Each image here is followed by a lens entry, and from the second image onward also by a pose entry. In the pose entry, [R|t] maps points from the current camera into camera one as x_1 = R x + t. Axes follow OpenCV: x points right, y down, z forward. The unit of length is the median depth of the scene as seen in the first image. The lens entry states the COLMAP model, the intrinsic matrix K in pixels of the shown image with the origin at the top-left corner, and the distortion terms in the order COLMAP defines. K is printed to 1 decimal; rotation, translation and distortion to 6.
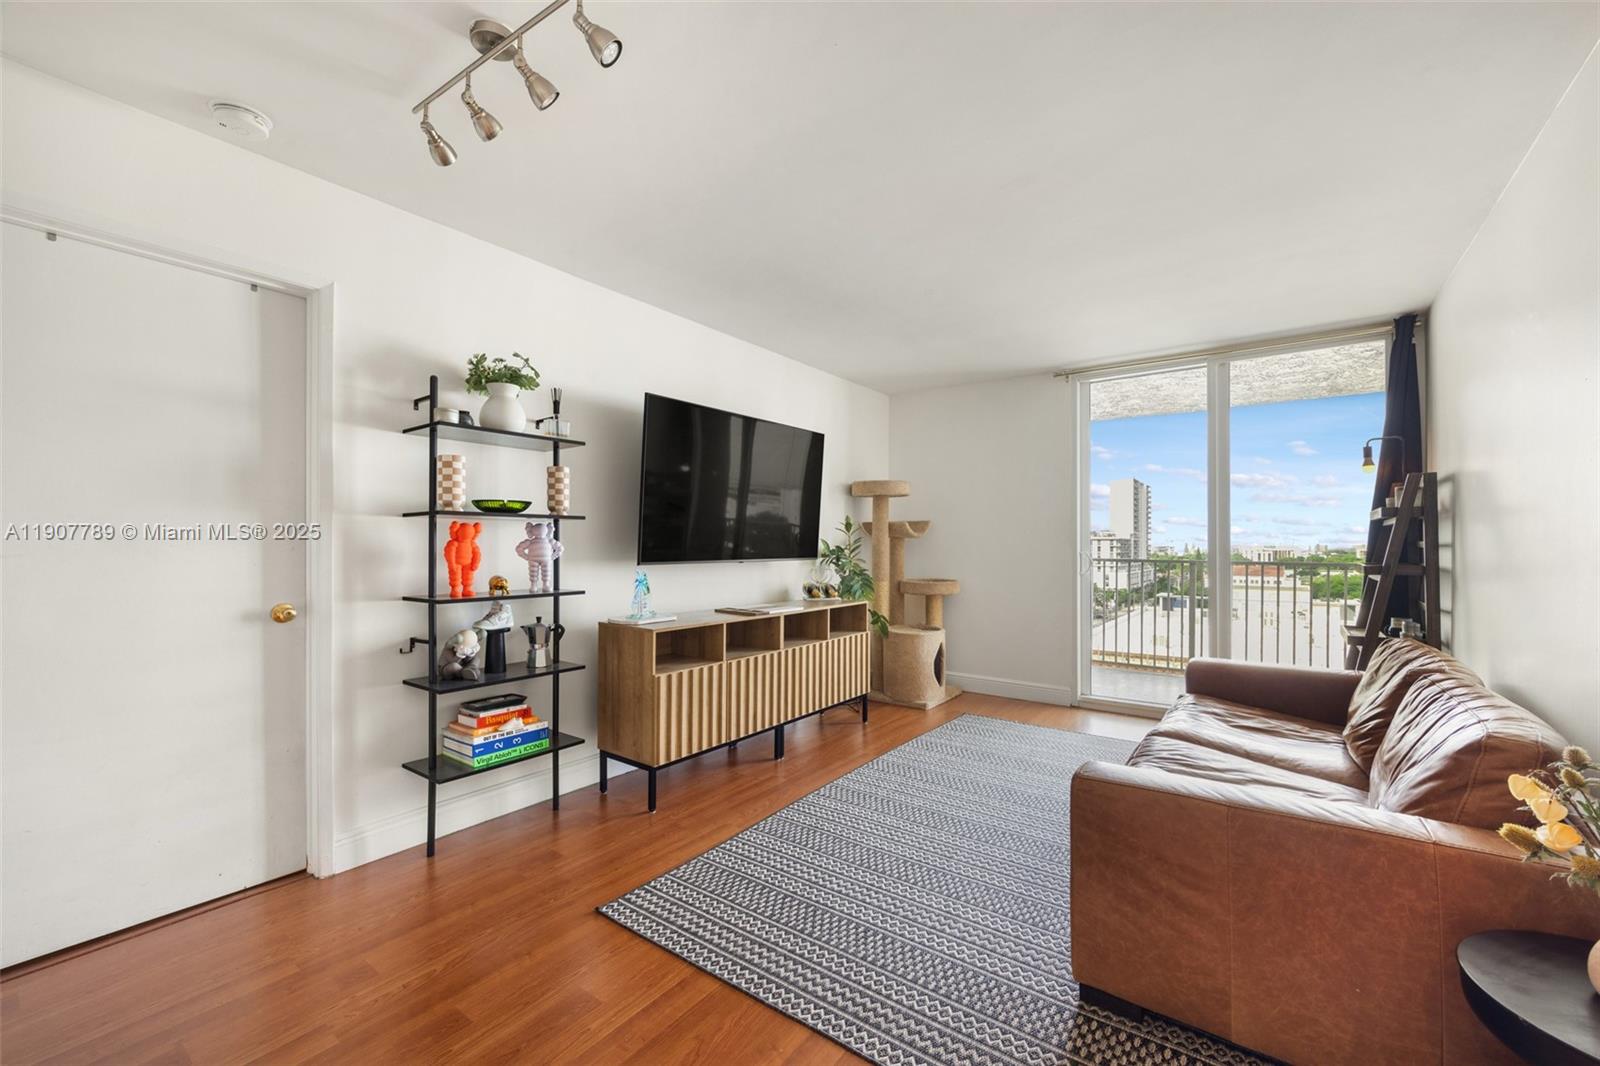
lens RADIAL K [[647.9, 0, 813.2], [0, 647.9, 538.4], [0, 0, 1]] dist [-0.003319, -0.000039]
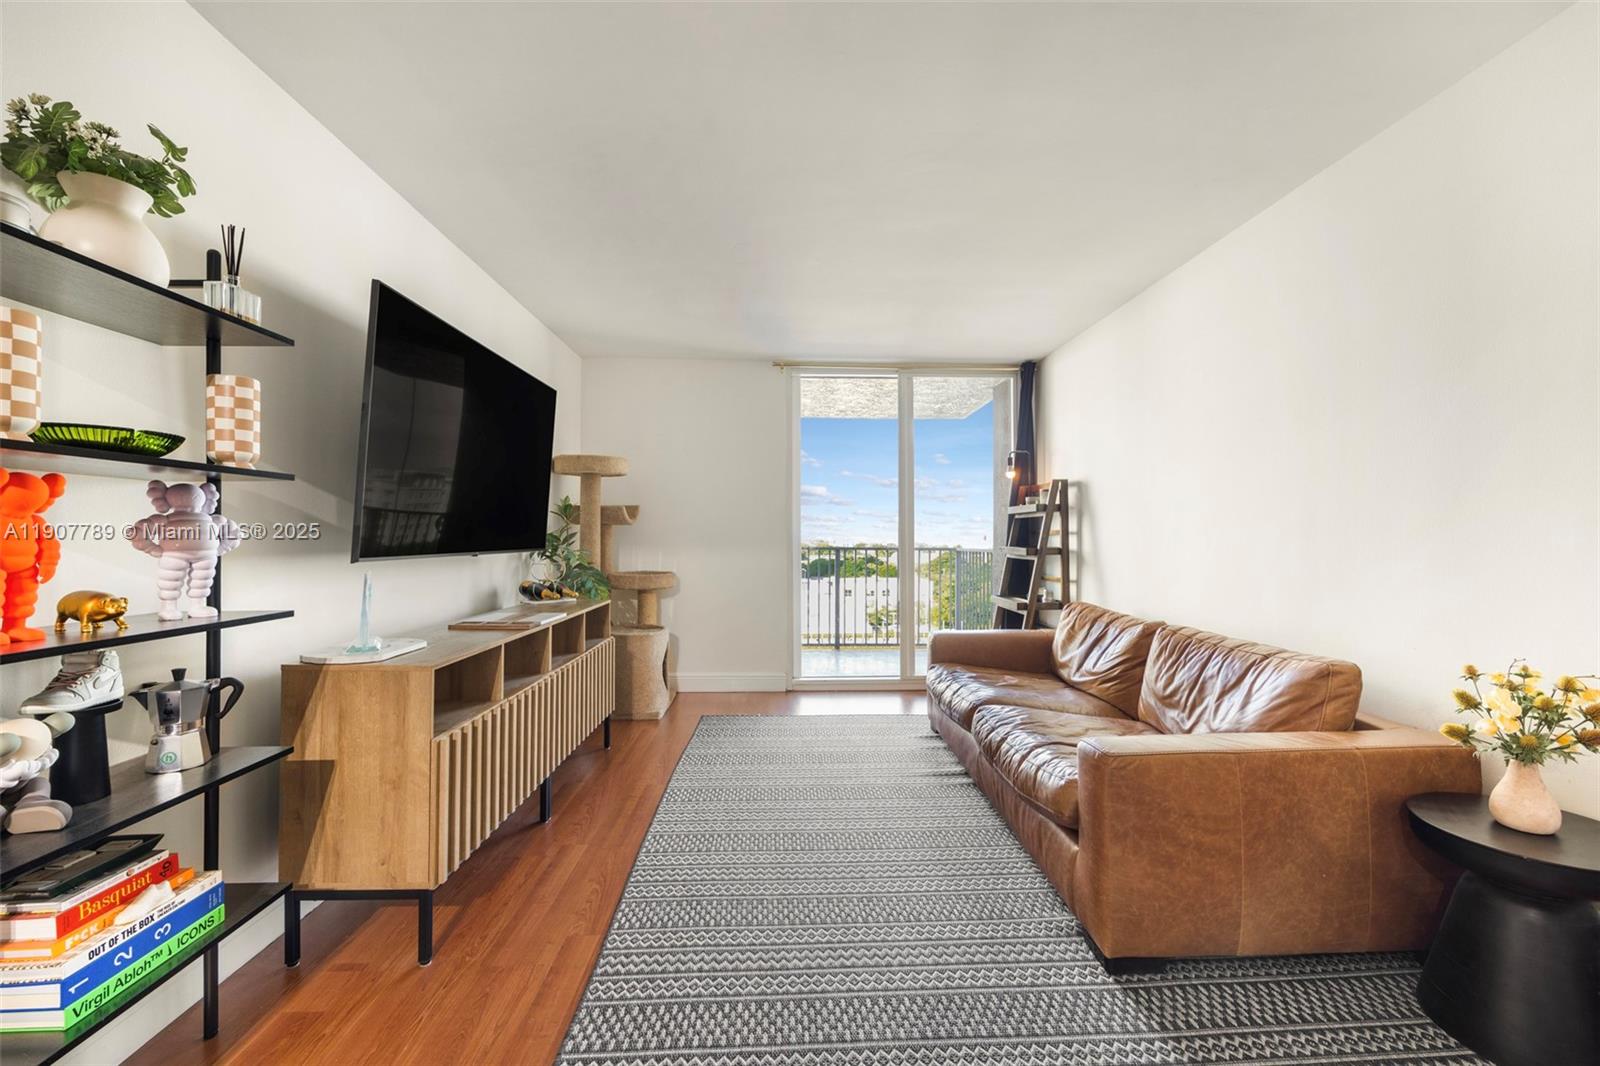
lens RADIAL K [[647.9, 0, 812.6], [0, 647.9, 529.8], [0, 0, 1]] dist [-0.003319, -0.000039]
pose [[0.780036, 0.005698, 0.625709, -0.362636], [-0.005980, 0.999981, -0.001651, 0.010981], [-0.625707, -0.002454, 0.780055, 0.306837]]
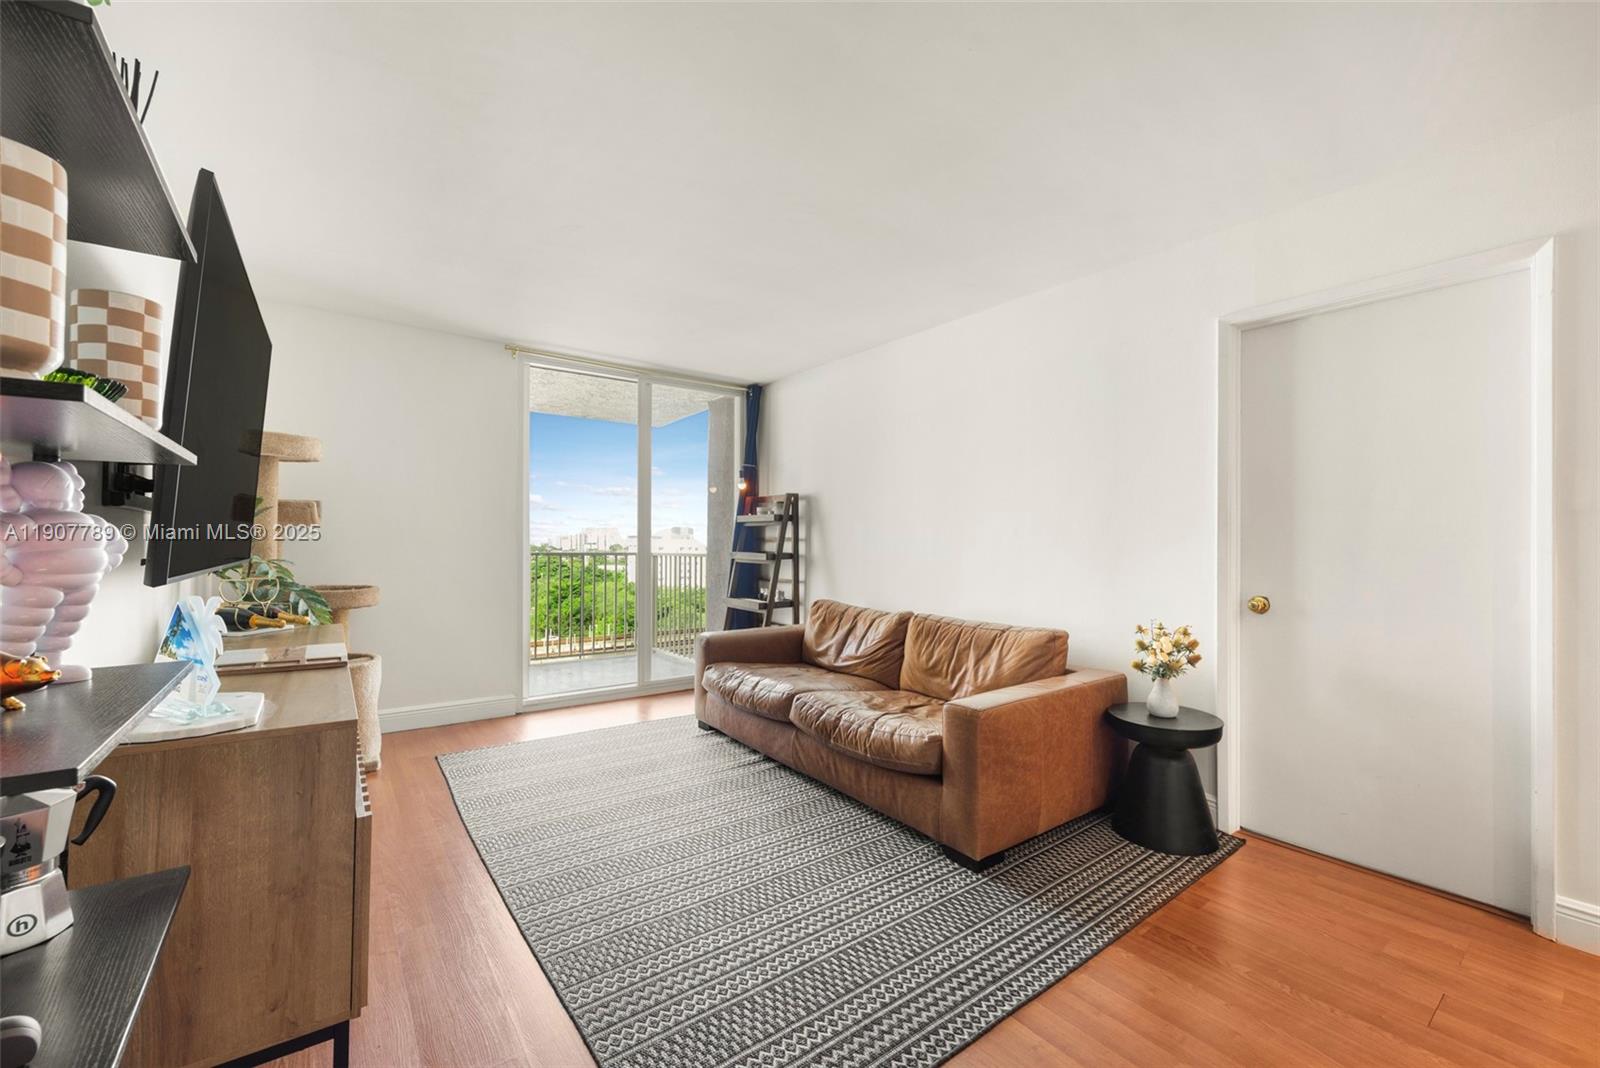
lens RADIAL K [[647.9, 0, 816.3], [0, 647.9, 530.5], [0, 0, 1]] dist [-0.003319, -0.000039]
pose [[0.287281, 0.016513, 0.957704, -0.618711], [-0.018074, 0.999767, -0.011816, 0.005760], [-0.957676, -0.013915, 0.287512, 0.577082]]
